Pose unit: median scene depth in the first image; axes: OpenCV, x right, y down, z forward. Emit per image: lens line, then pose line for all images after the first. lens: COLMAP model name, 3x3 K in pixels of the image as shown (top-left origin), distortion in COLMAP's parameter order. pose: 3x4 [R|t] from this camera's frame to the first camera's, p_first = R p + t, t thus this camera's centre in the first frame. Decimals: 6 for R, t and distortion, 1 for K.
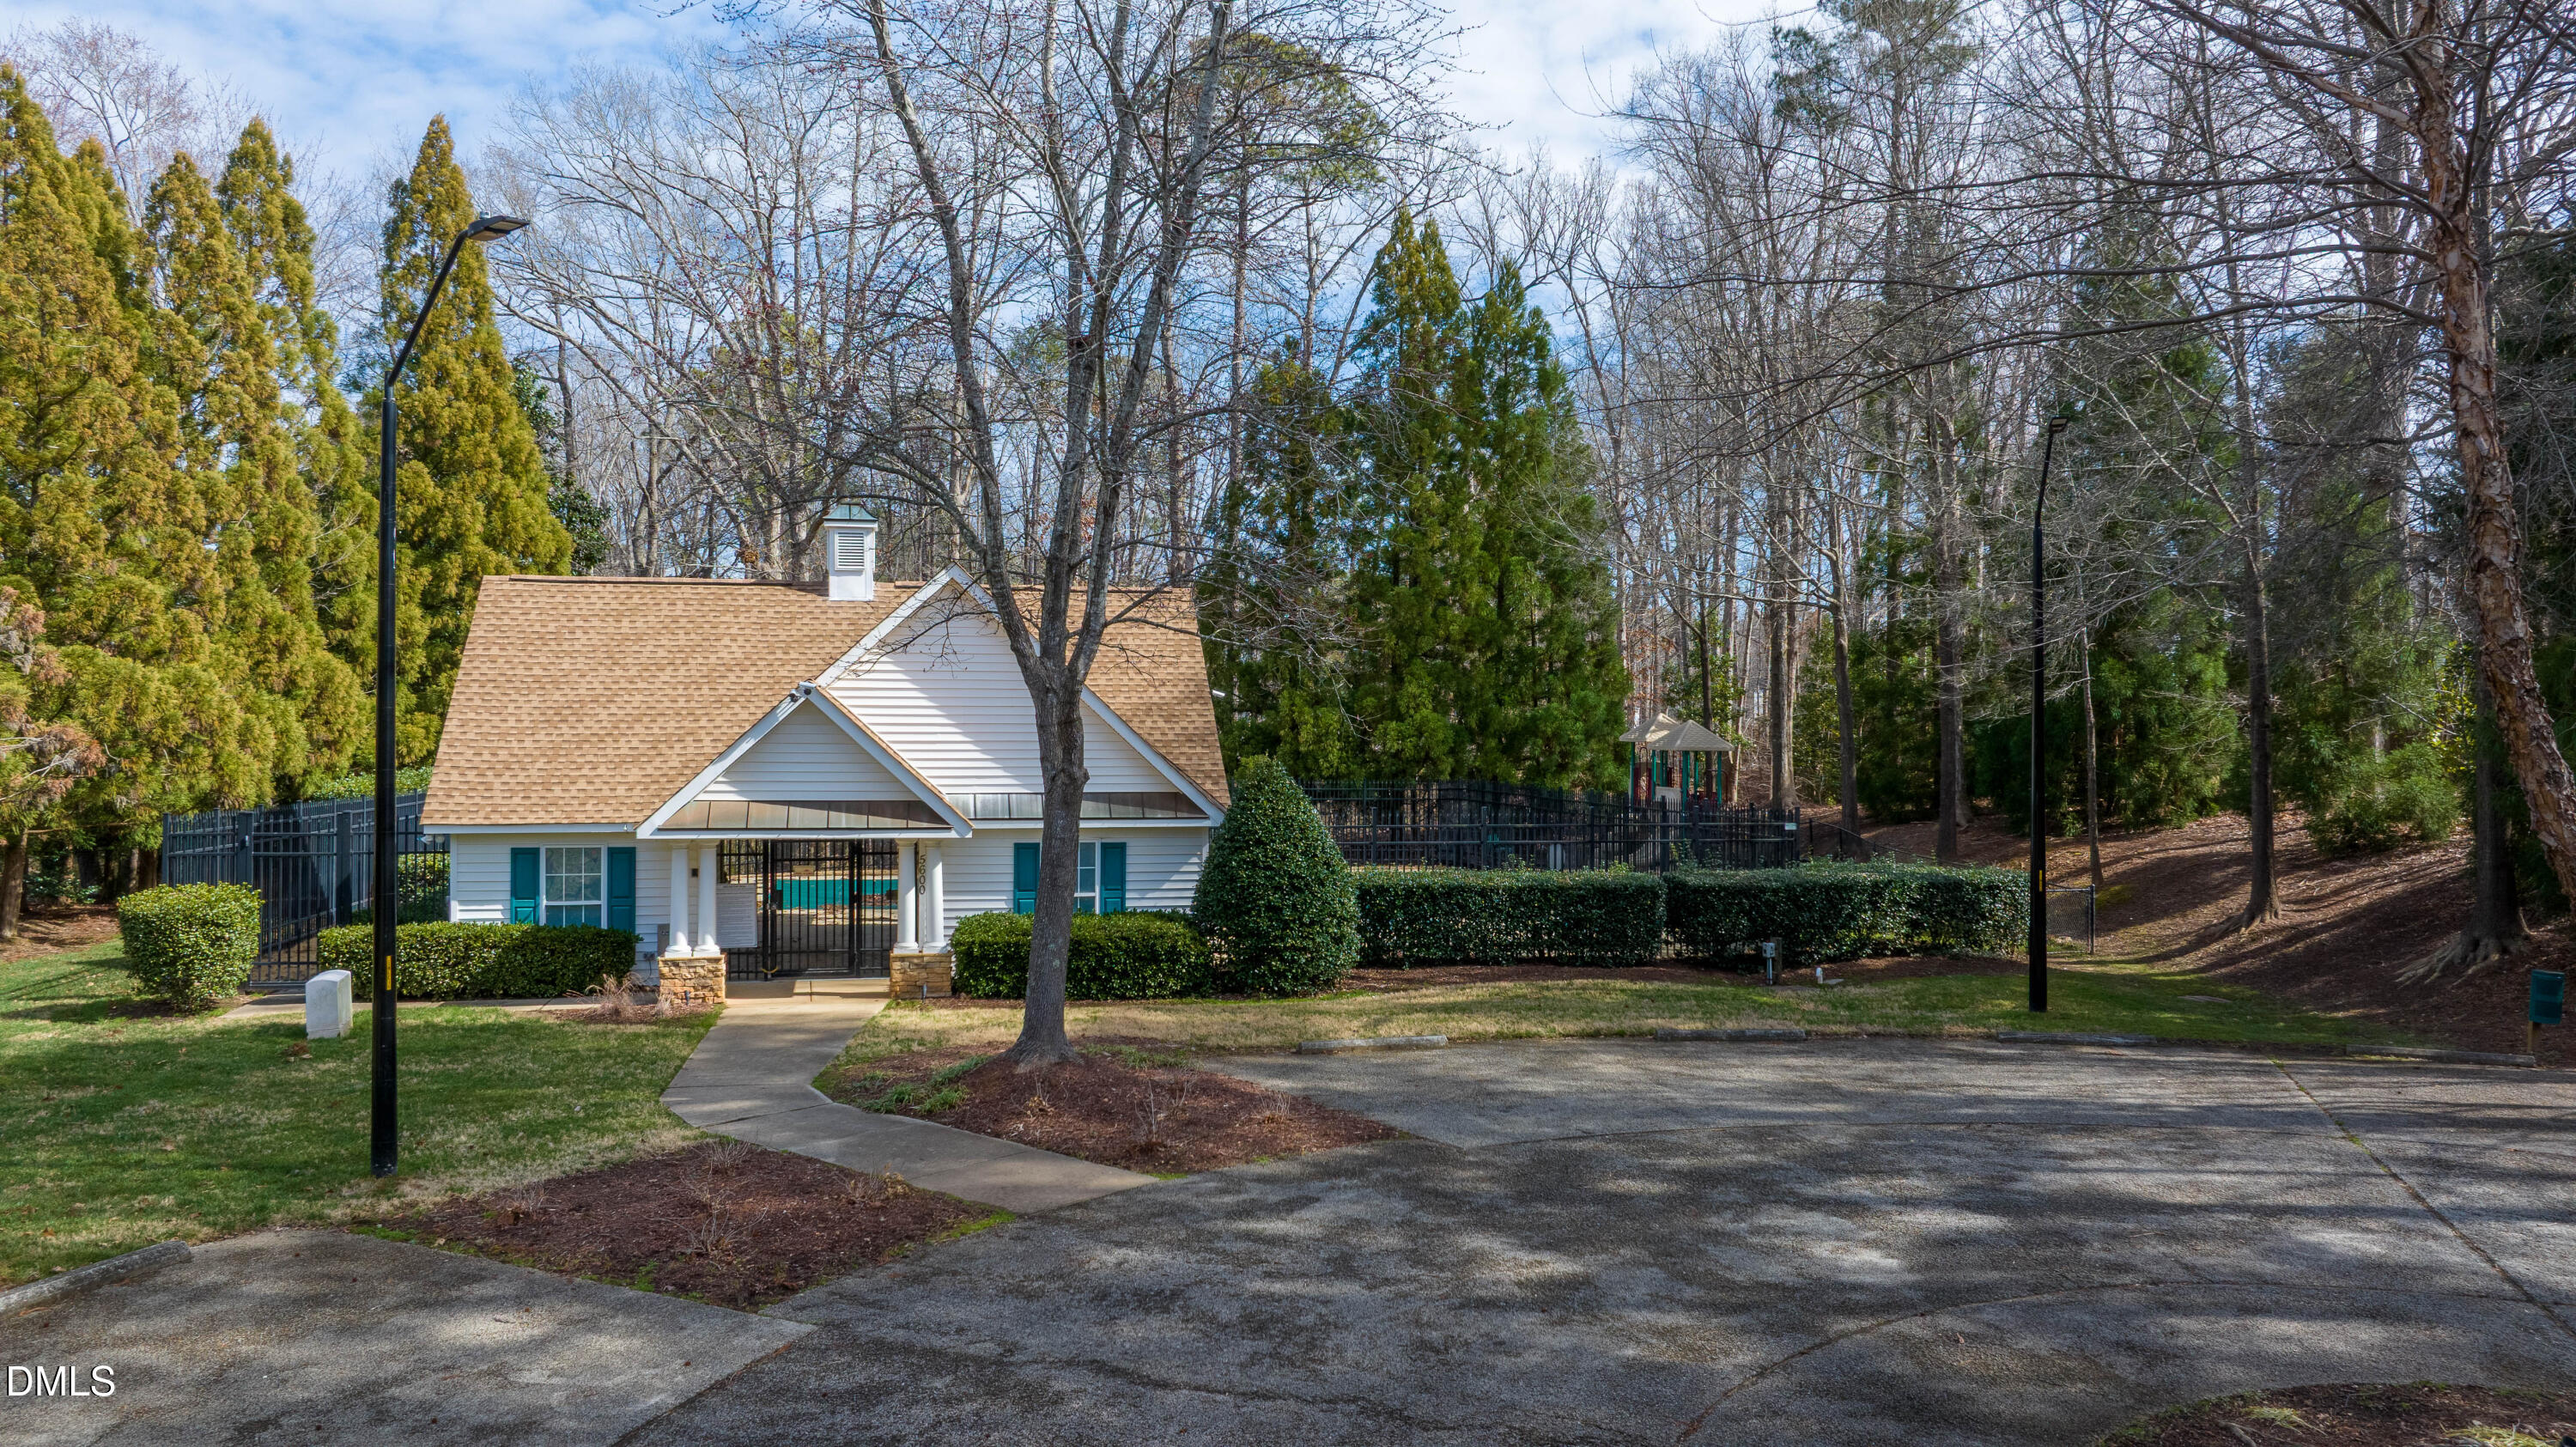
lens RADIAL K [[1797.8, 0, 1291.4], [0, 1797.8, 722.0], [0, 0, 1]] dist [-0.030465, -0.001725]
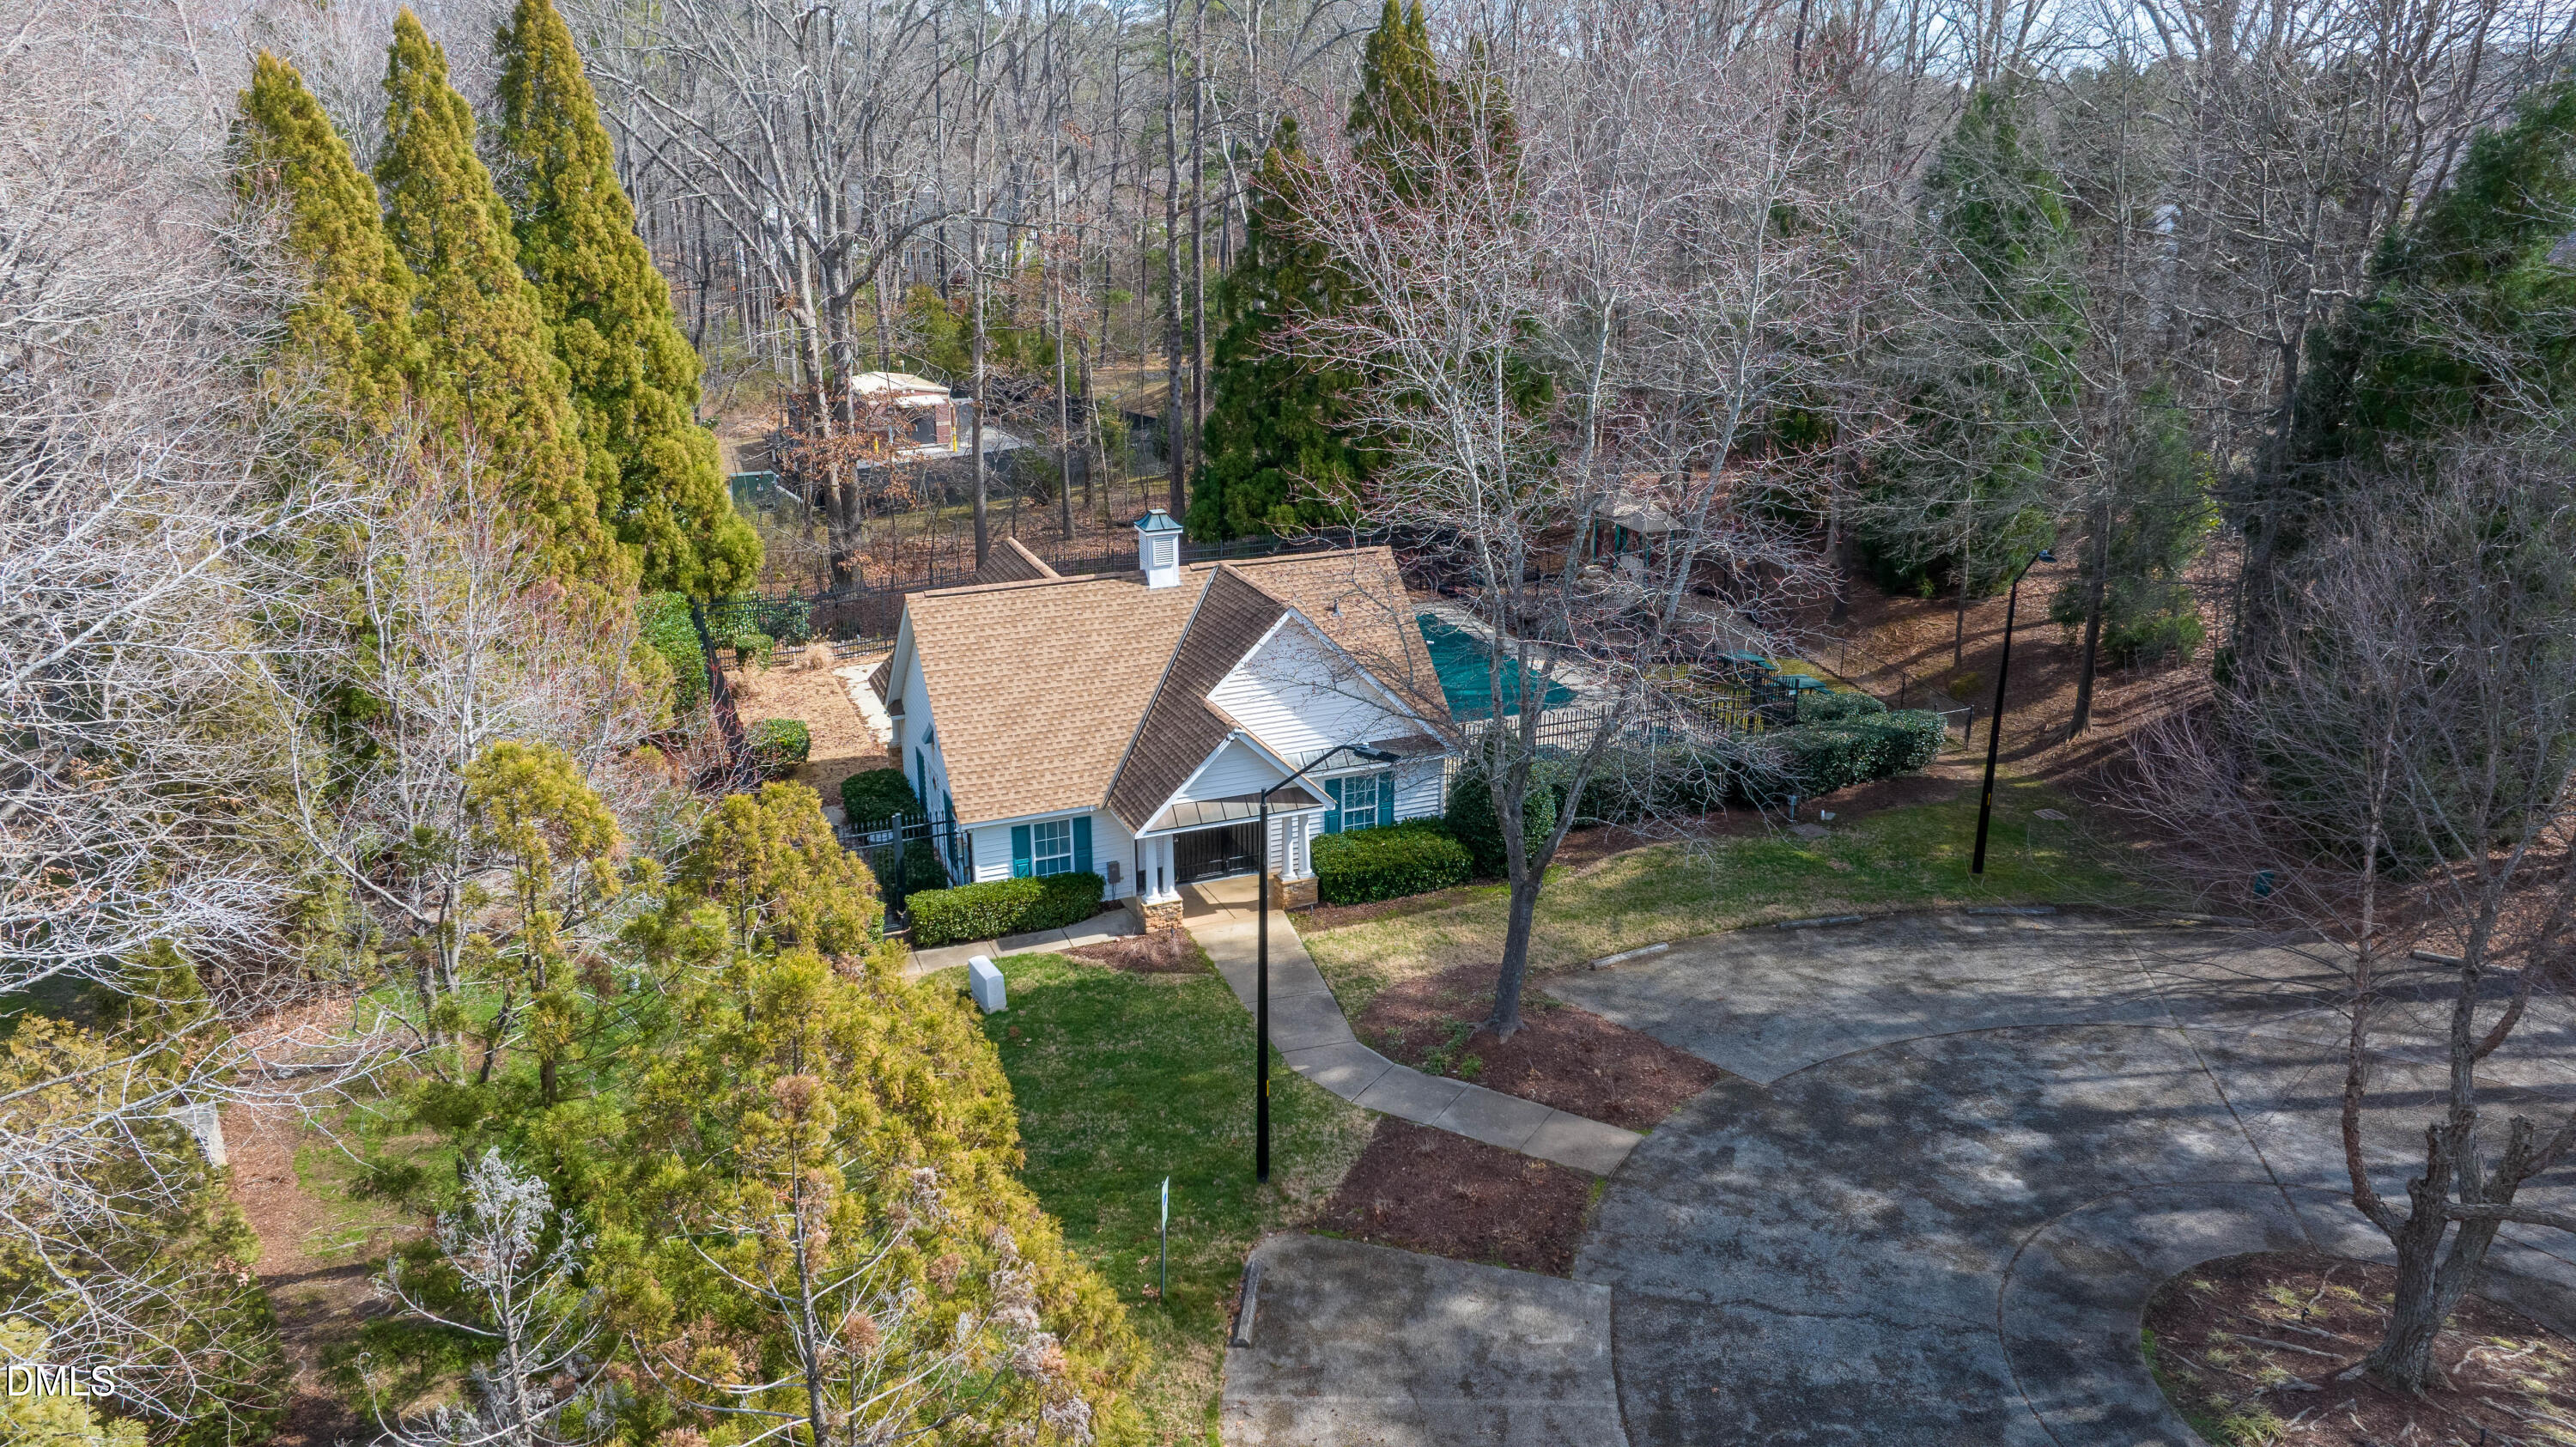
lens RADIAL K [[1797.8, 0, 1284.9], [0, 1797.8, 724.7], [0, 0, 1]] dist [-0.030465, -0.001725]
pose [[0.985625, -0.061502, 0.157354, -0.375161], [0.006051, 0.943640, 0.330919, -0.416638], [-0.168837, -0.325210, 0.930448, -0.313898]]
